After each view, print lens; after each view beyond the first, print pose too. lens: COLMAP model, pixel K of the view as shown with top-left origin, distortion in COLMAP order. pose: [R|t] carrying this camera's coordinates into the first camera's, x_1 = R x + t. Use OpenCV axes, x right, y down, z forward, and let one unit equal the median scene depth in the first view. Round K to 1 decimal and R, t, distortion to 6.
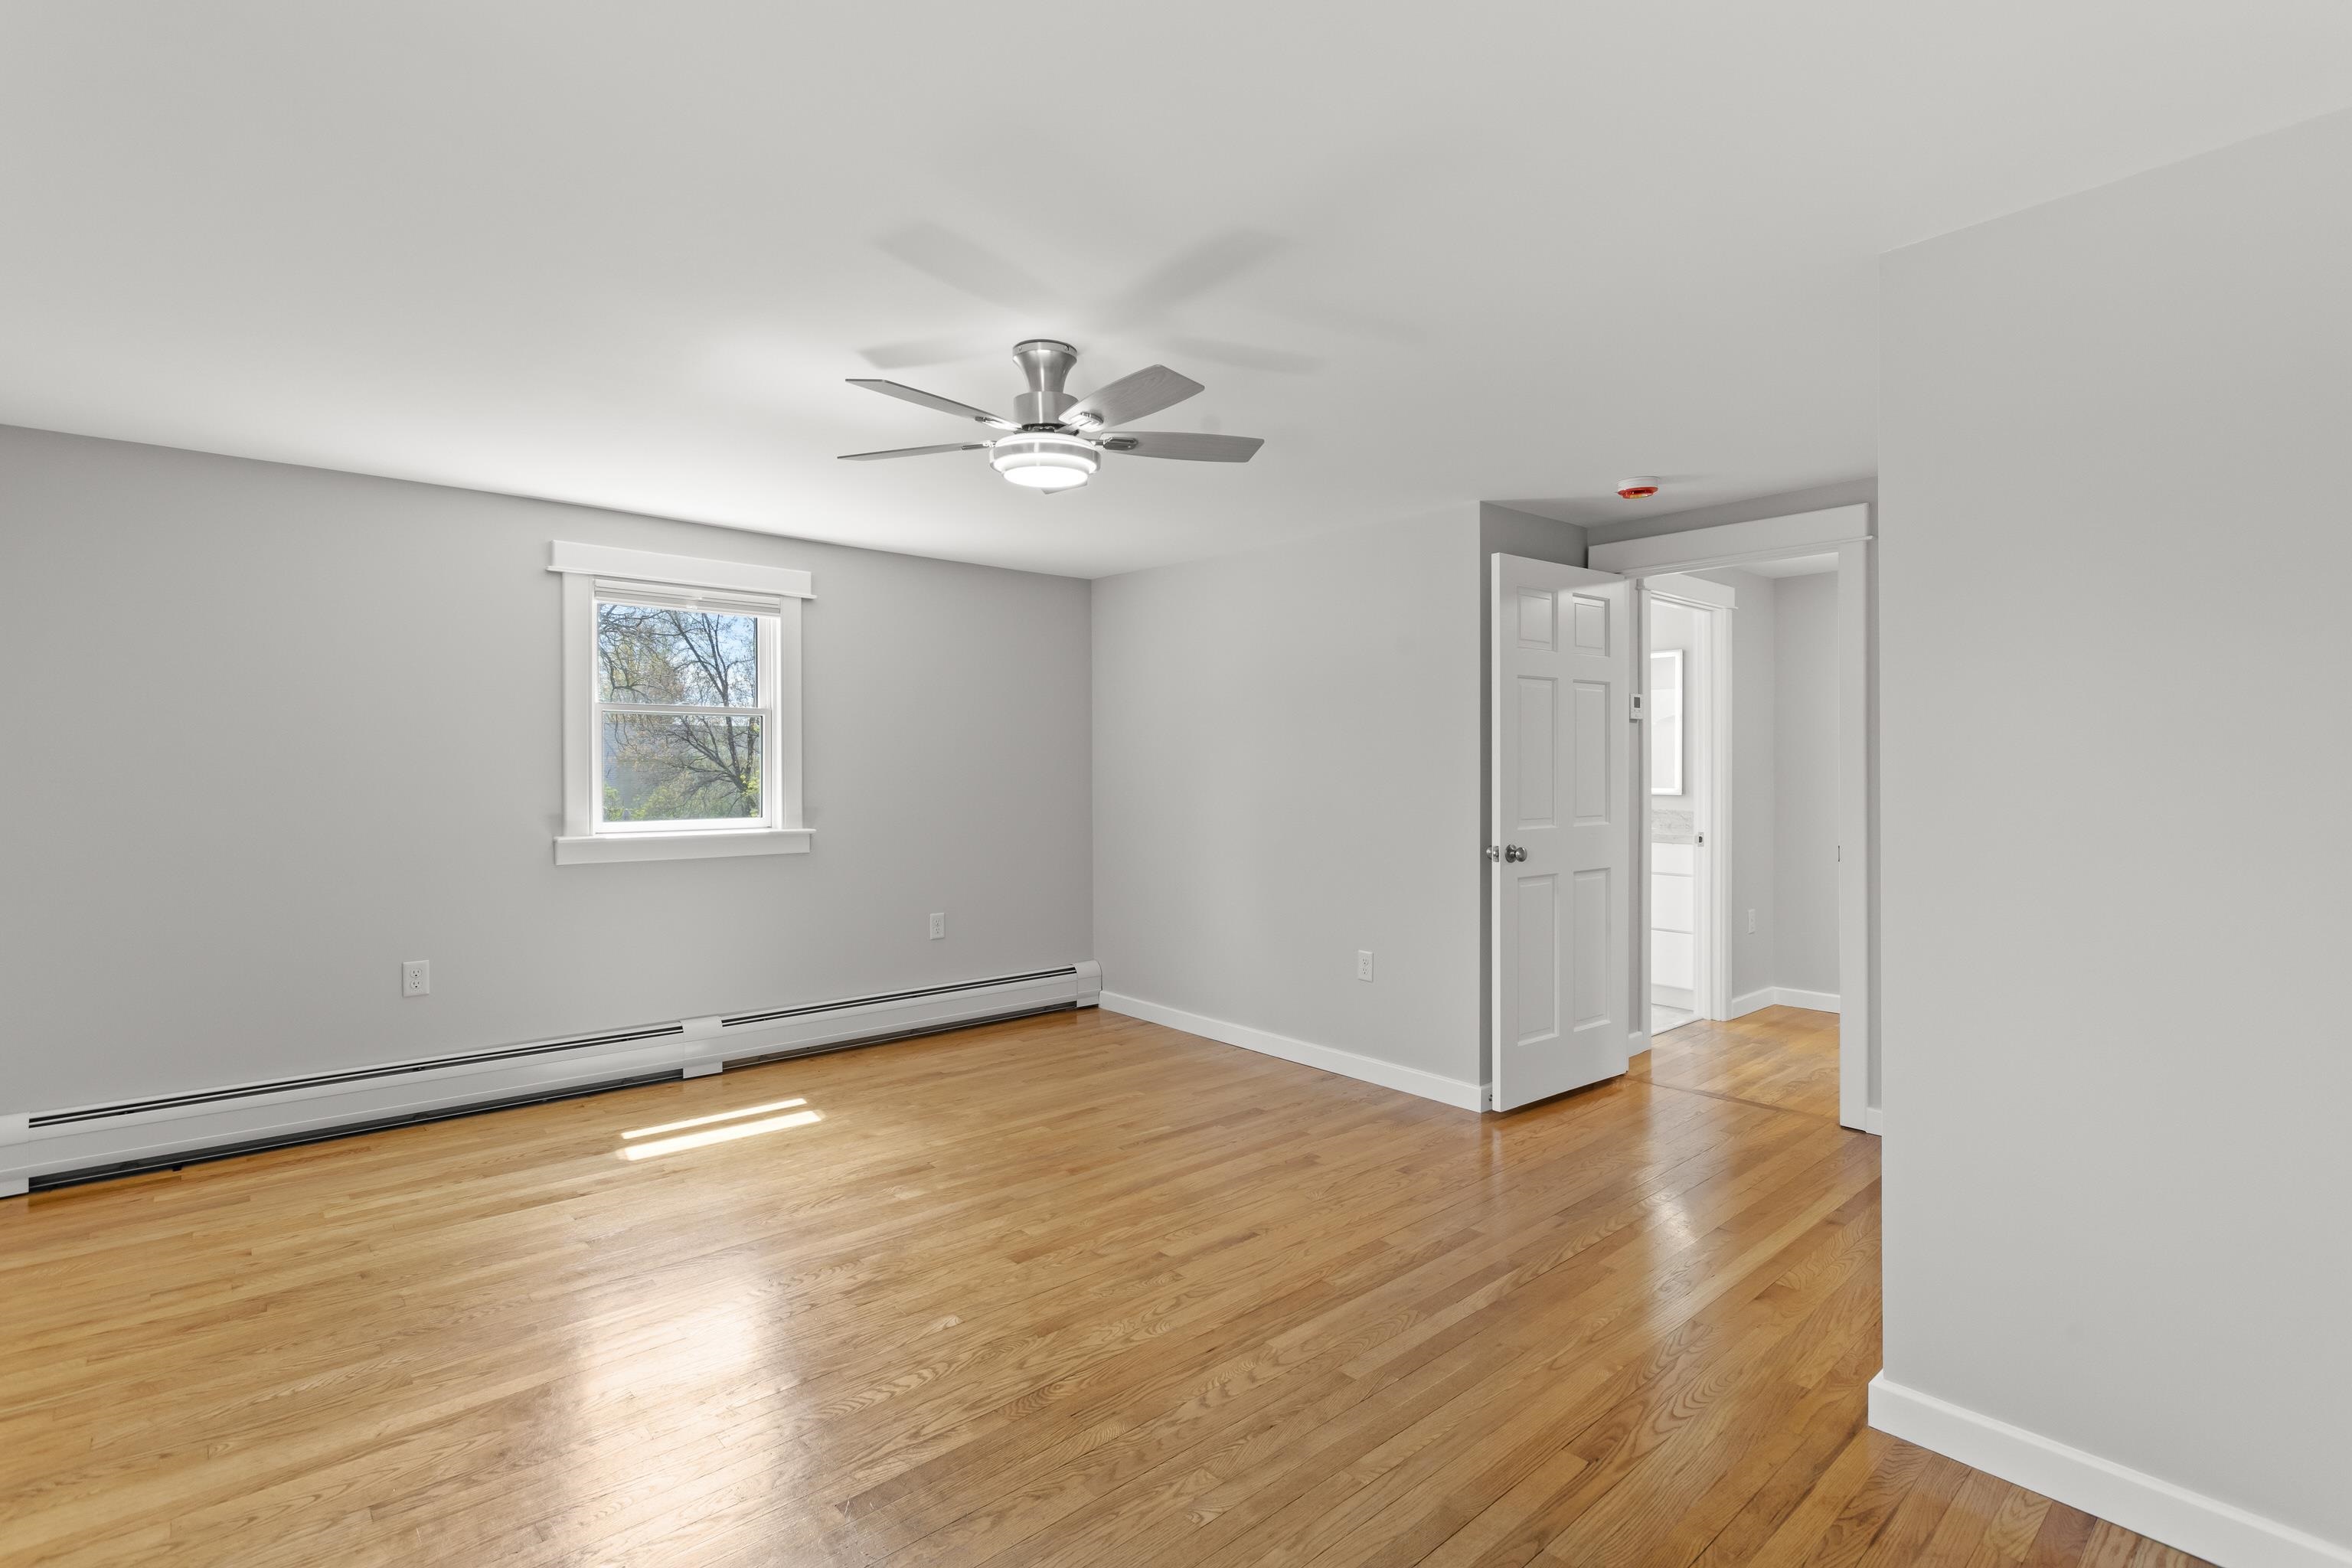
lens RADIAL K [[1114.9, 0, 1193.9], [0, 1114.9, 780.0], [0, 0, 1]] dist [-0.003752, 0.001001]
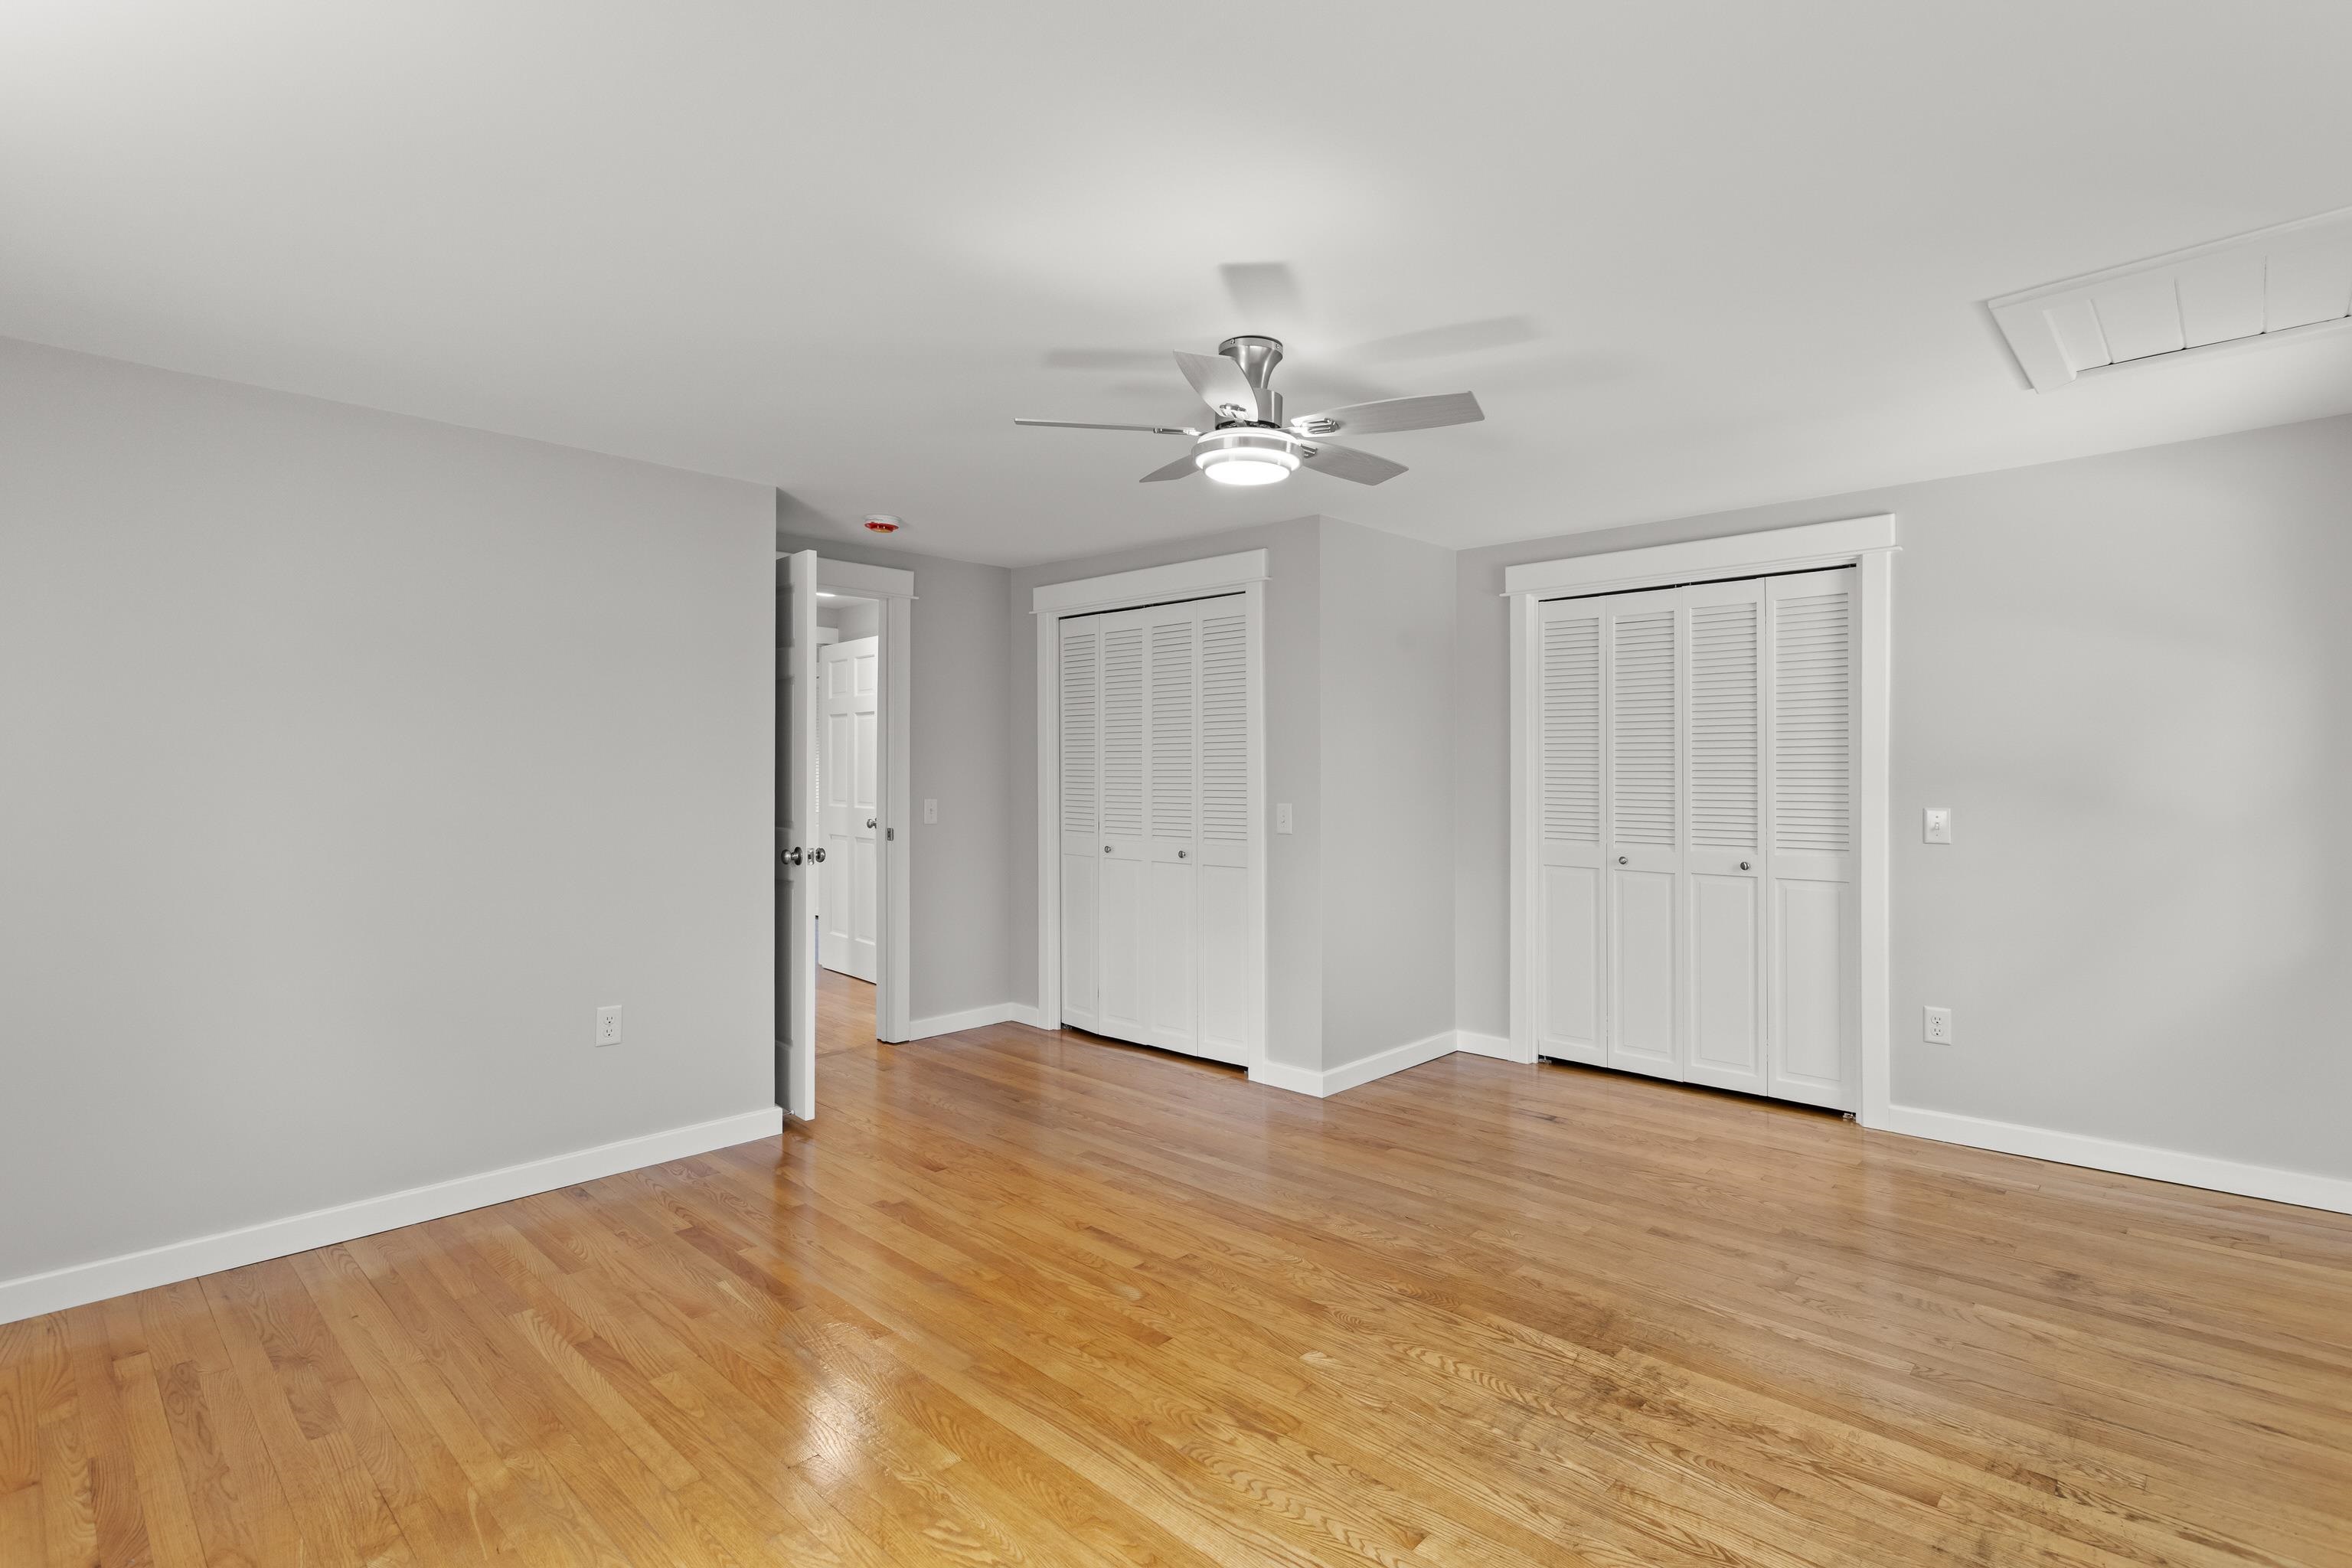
lens RADIAL K [[1114.9, 0, 1181.8], [0, 1114.9, 769.8], [0, 0, 1]] dist [-0.003752, 0.001001]
pose [[-0.079129, -0.003858, 0.996857, -0.750279], [0.012073, 0.999915, 0.004829, -0.011970], [-0.996791, 0.012418, -0.079076, 0.770001]]
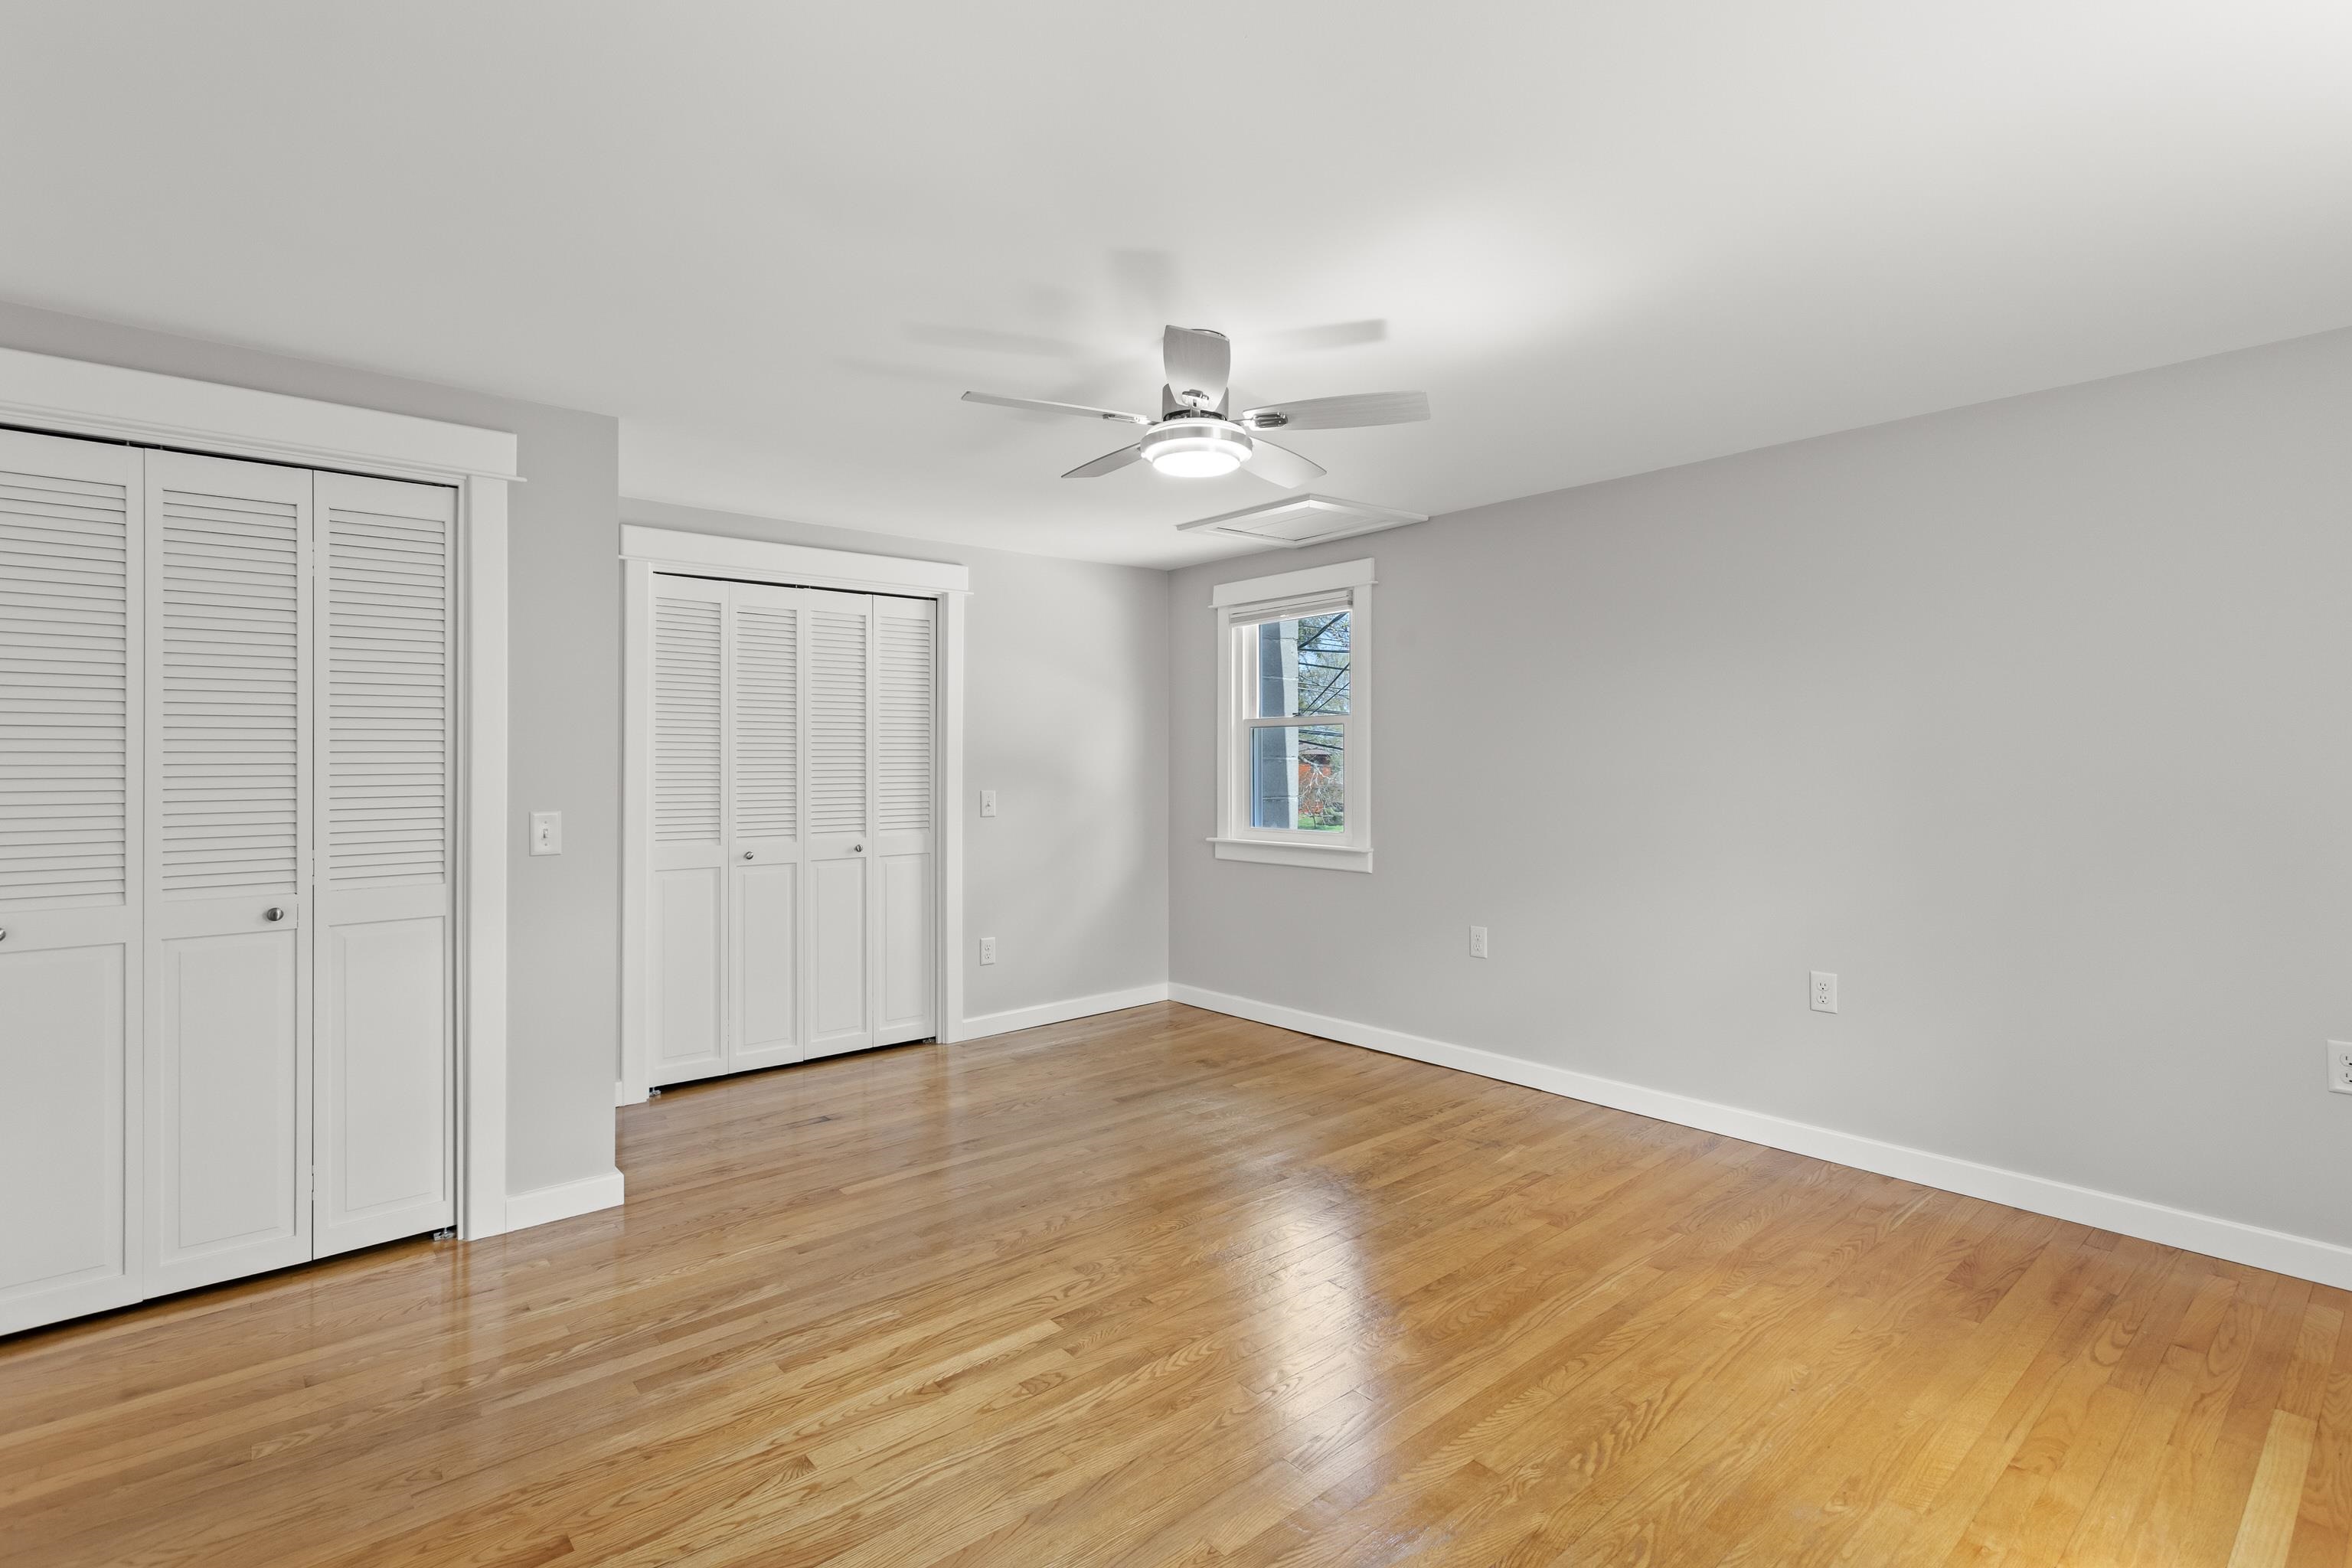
lens RADIAL K [[1114.9, 0, 1179.6], [0, 1114.9, 765.1], [0, 0, 1]] dist [-0.003752, 0.001001]
pose [[-0.999476, 0.003059, 0.032218, -0.101554], [0.003481, 0.999909, 0.013042, -0.012141], [-0.032175, 0.013147, -0.999396, 1.346684]]
